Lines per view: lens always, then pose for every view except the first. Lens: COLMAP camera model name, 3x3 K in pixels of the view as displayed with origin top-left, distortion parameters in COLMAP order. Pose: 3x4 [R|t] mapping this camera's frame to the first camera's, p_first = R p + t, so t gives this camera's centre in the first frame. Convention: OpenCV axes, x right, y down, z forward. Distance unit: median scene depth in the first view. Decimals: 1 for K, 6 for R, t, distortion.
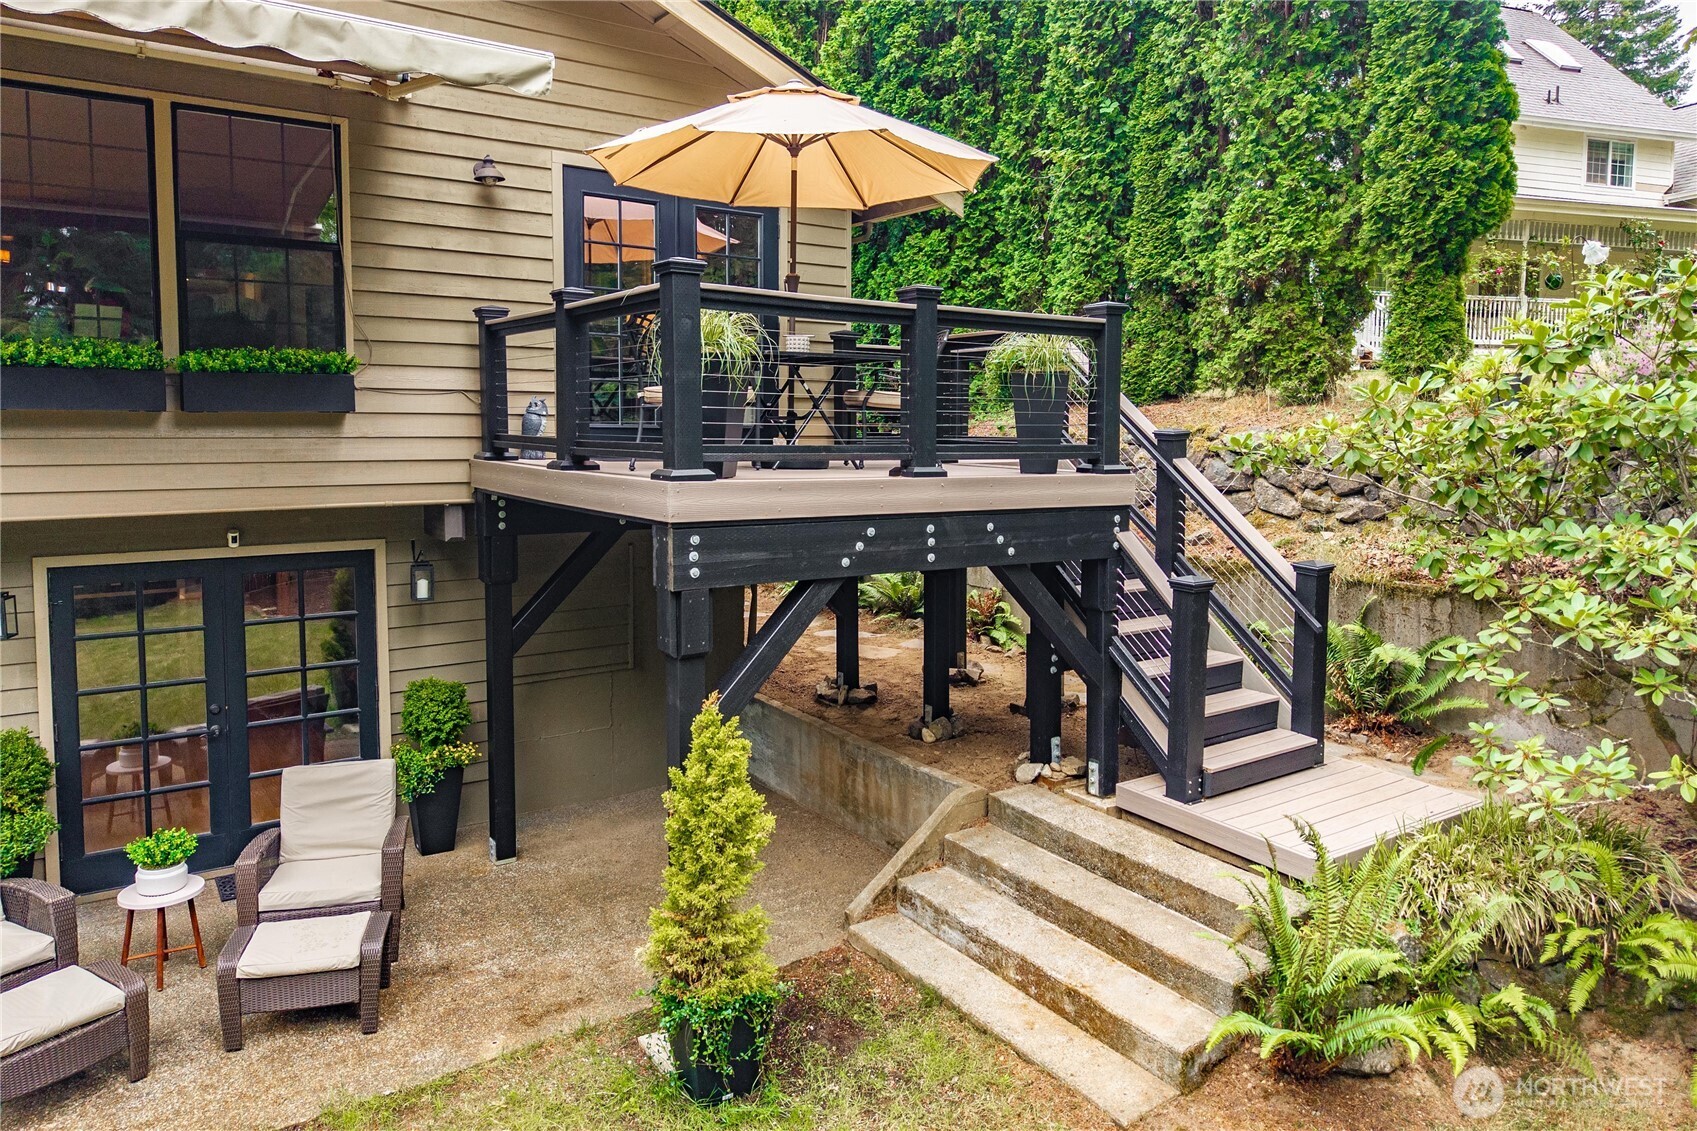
lens RADIAL K [[1040.3, 0, 851.7], [0, 1040.3, 466.3], [0, 0, 1]] dist [0.010326, 0.000911]
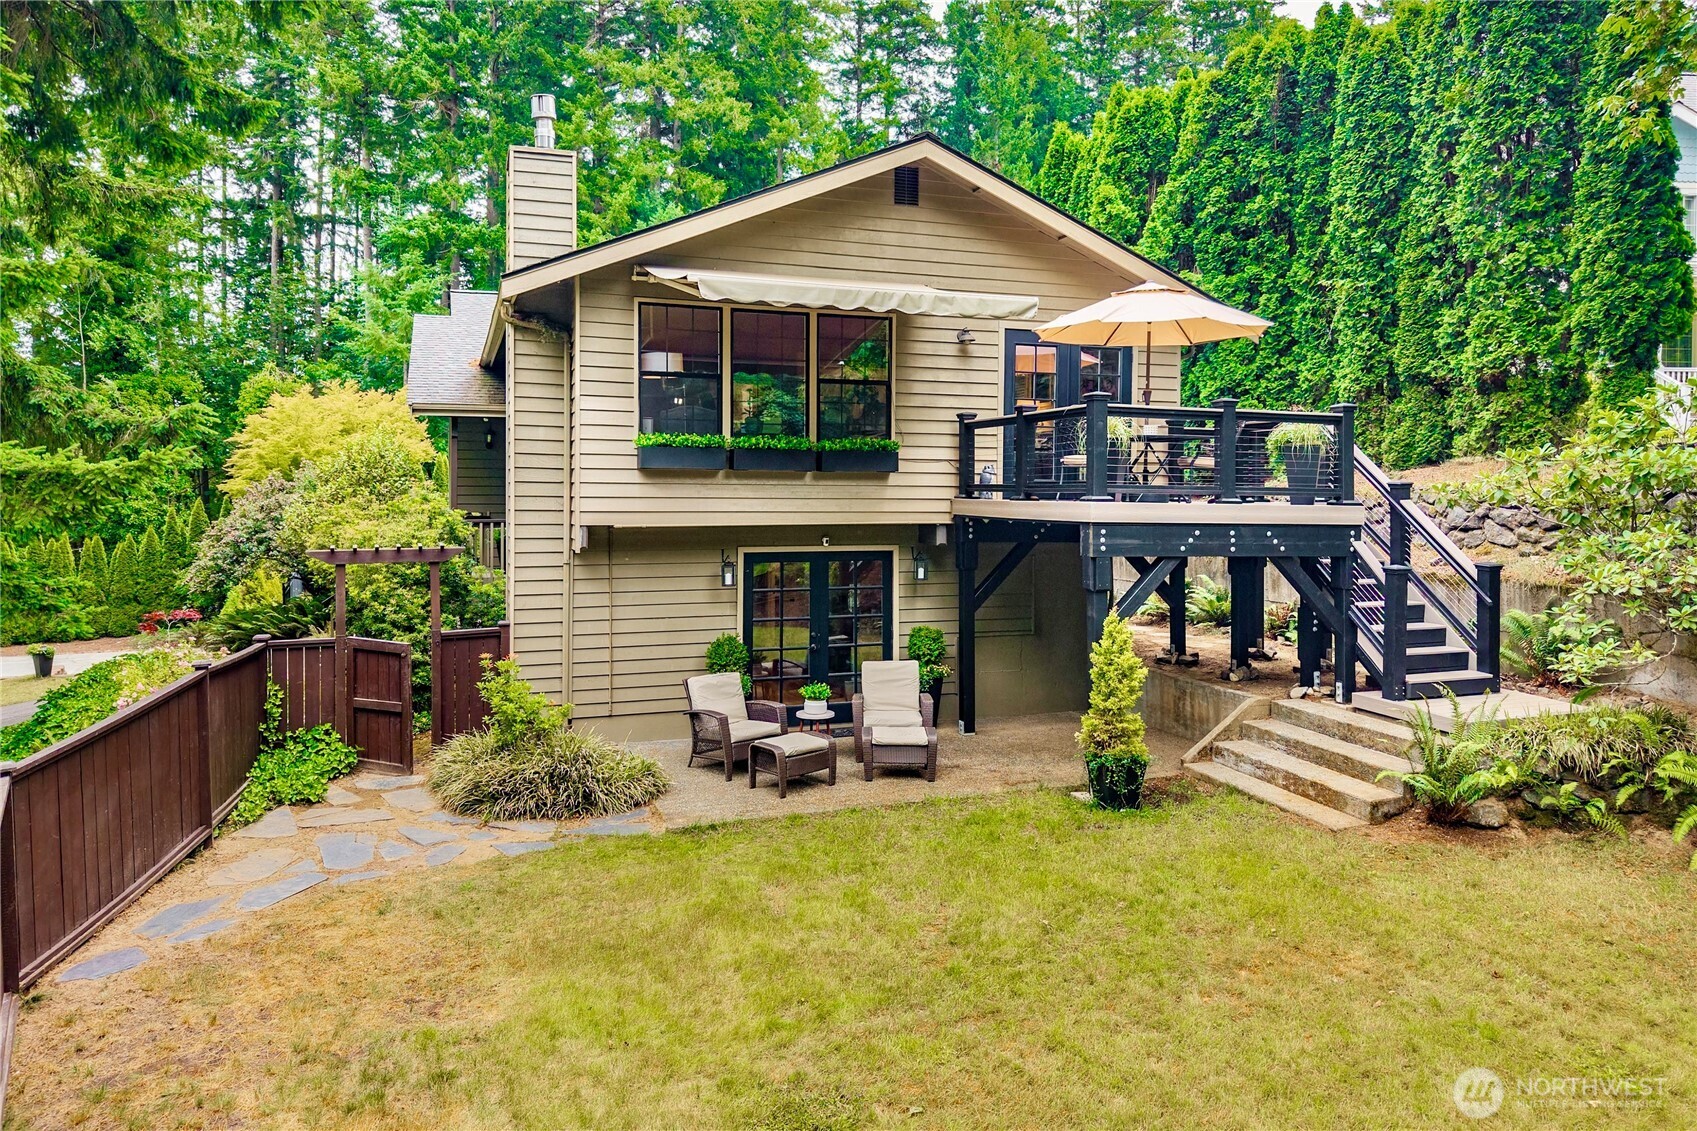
lens RADIAL K [[1025.8, 0, 850.6], [0, 1025.8, 481.4], [0, 0, 1]] dist [-0.001033, -0.003022]
pose [[0.956214, 0.000304, -0.292669, -0.022547], [-0.016406, 0.998483, -0.052565, 0.047652], [0.292209, 0.055065, 0.954768, -0.566339]]
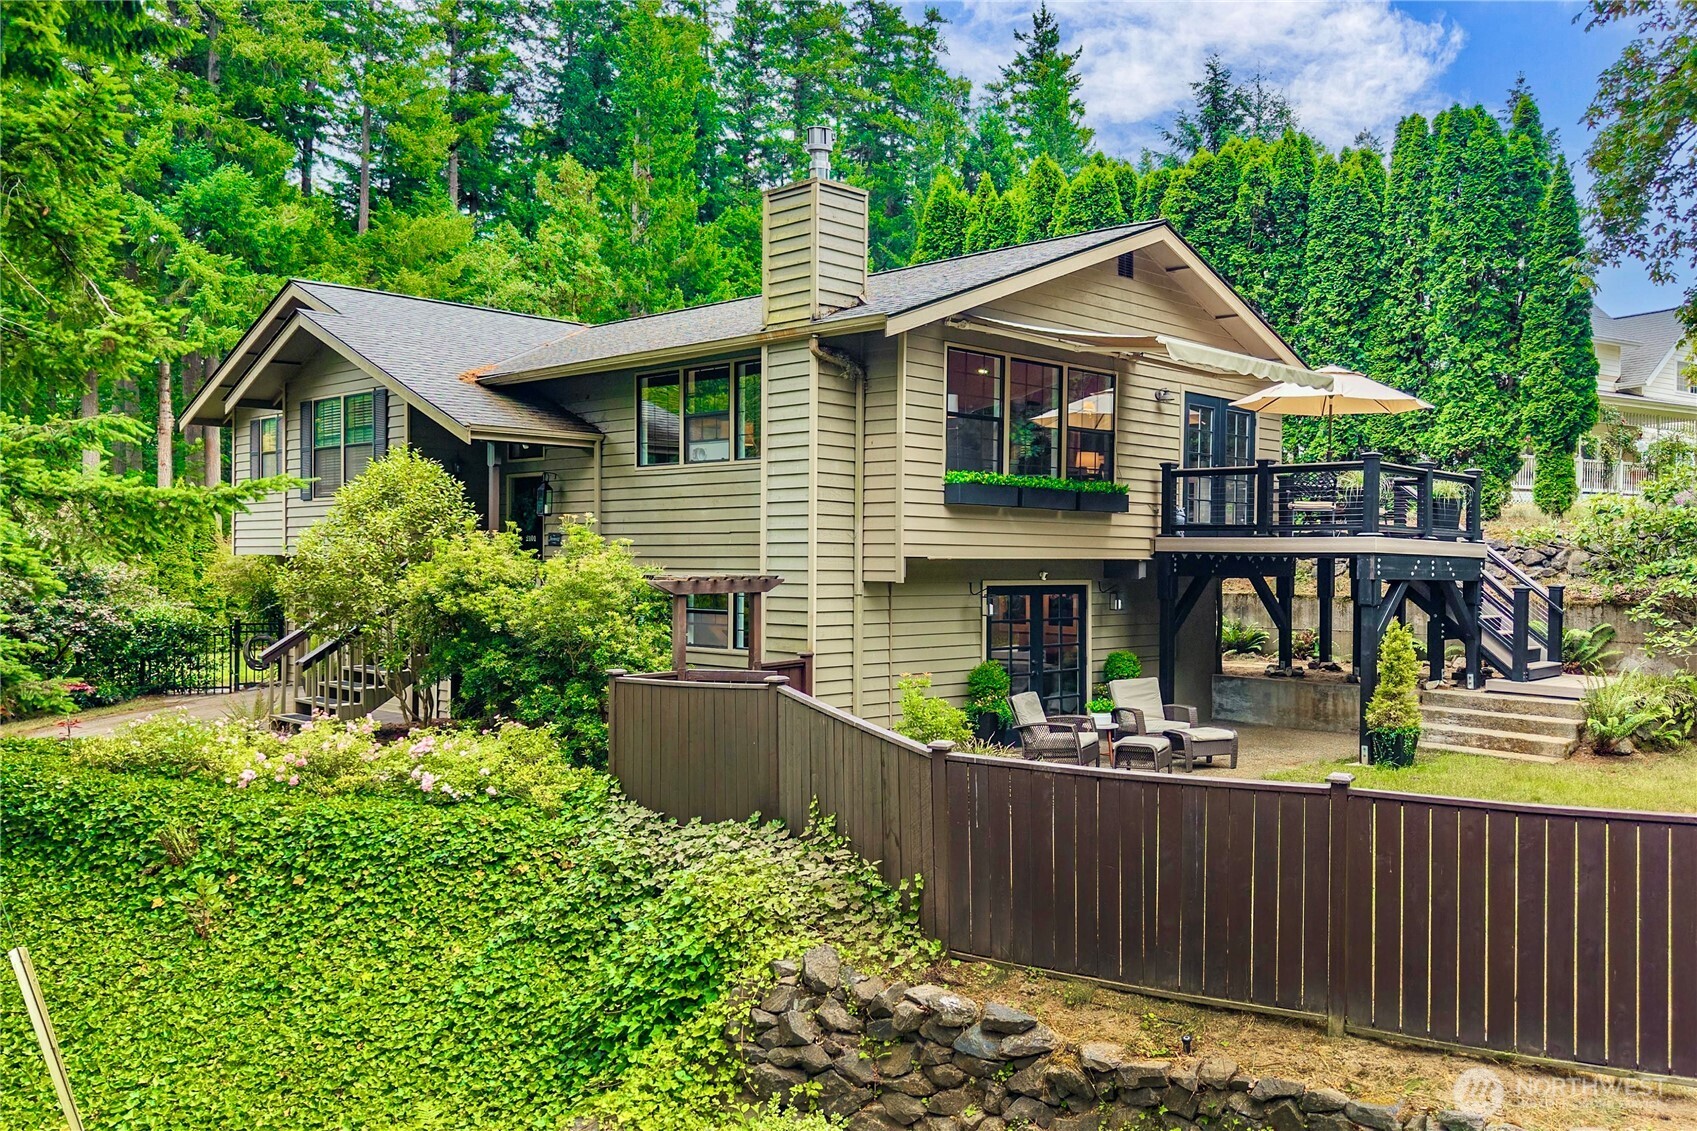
lens RADIAL K [[1234.8, 0, 851.0], [0, 1234.8, 535.5], [0, 0, 1]] dist [0.000708, -0.001801]
pose [[0.988706, 0.013684, 0.149243, -1.066005], [-0.003920, 0.997843, -0.065522, 0.120920], [-0.149818, 0.064196, 0.986627, -1.029271]]
